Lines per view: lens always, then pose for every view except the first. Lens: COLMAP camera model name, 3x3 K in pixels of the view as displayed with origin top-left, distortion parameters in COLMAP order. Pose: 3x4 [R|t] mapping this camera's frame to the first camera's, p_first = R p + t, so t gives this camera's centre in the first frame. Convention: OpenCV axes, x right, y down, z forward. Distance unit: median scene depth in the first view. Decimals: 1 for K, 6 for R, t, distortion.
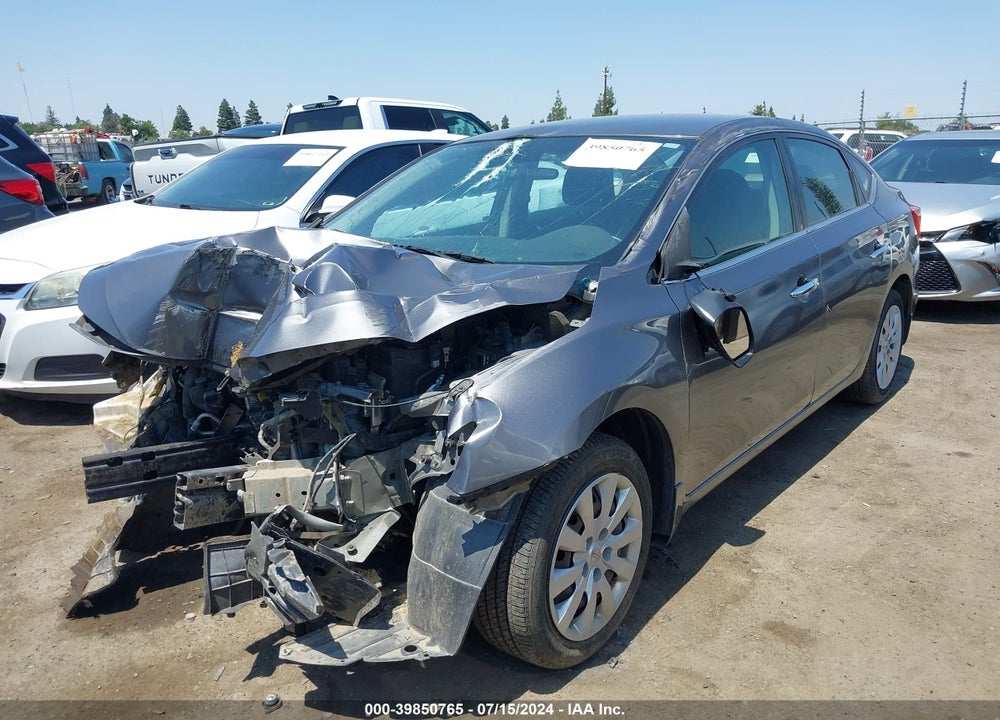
lens RADIAL K [[777.1, 0, 500.0], [0, 777.1, 360.0], [0, 0, 1]] dist [0.007738, -0.009388]
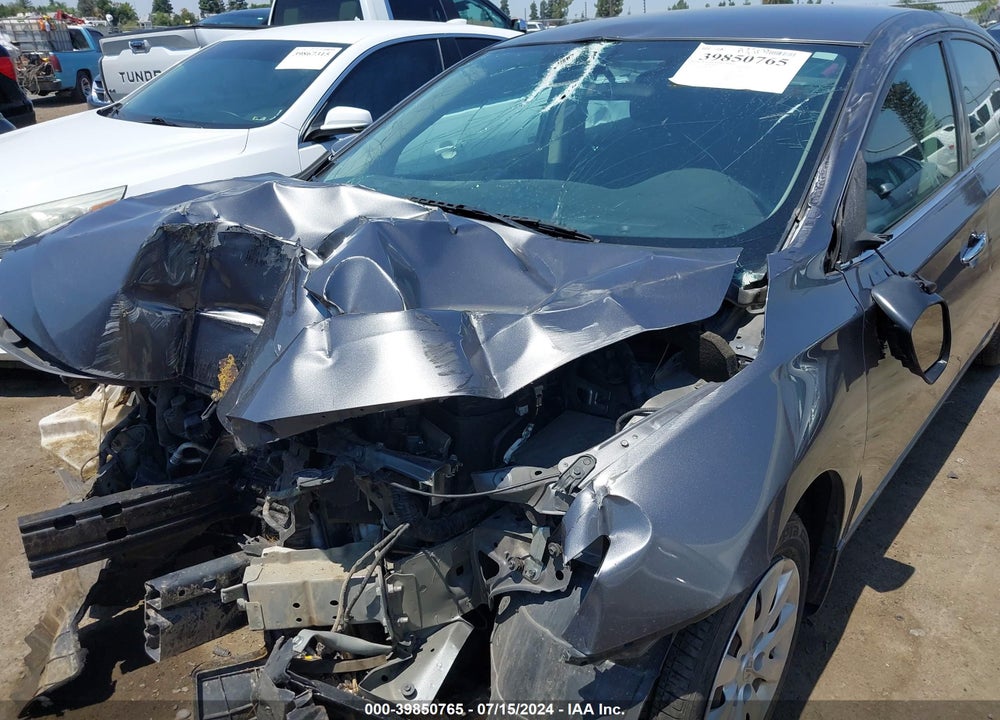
lens RADIAL K [[777.1, 0, 500.0], [0, 777.1, 360.0], [0, 0, 1]] dist [0.007738, -0.009388]
pose [[0.999990, -0.004285, 0.001194, -0.092231], [0.004086, 0.990924, 0.134358, -0.114008], [-0.001759, -0.134352, 0.990932, 0.305587]]
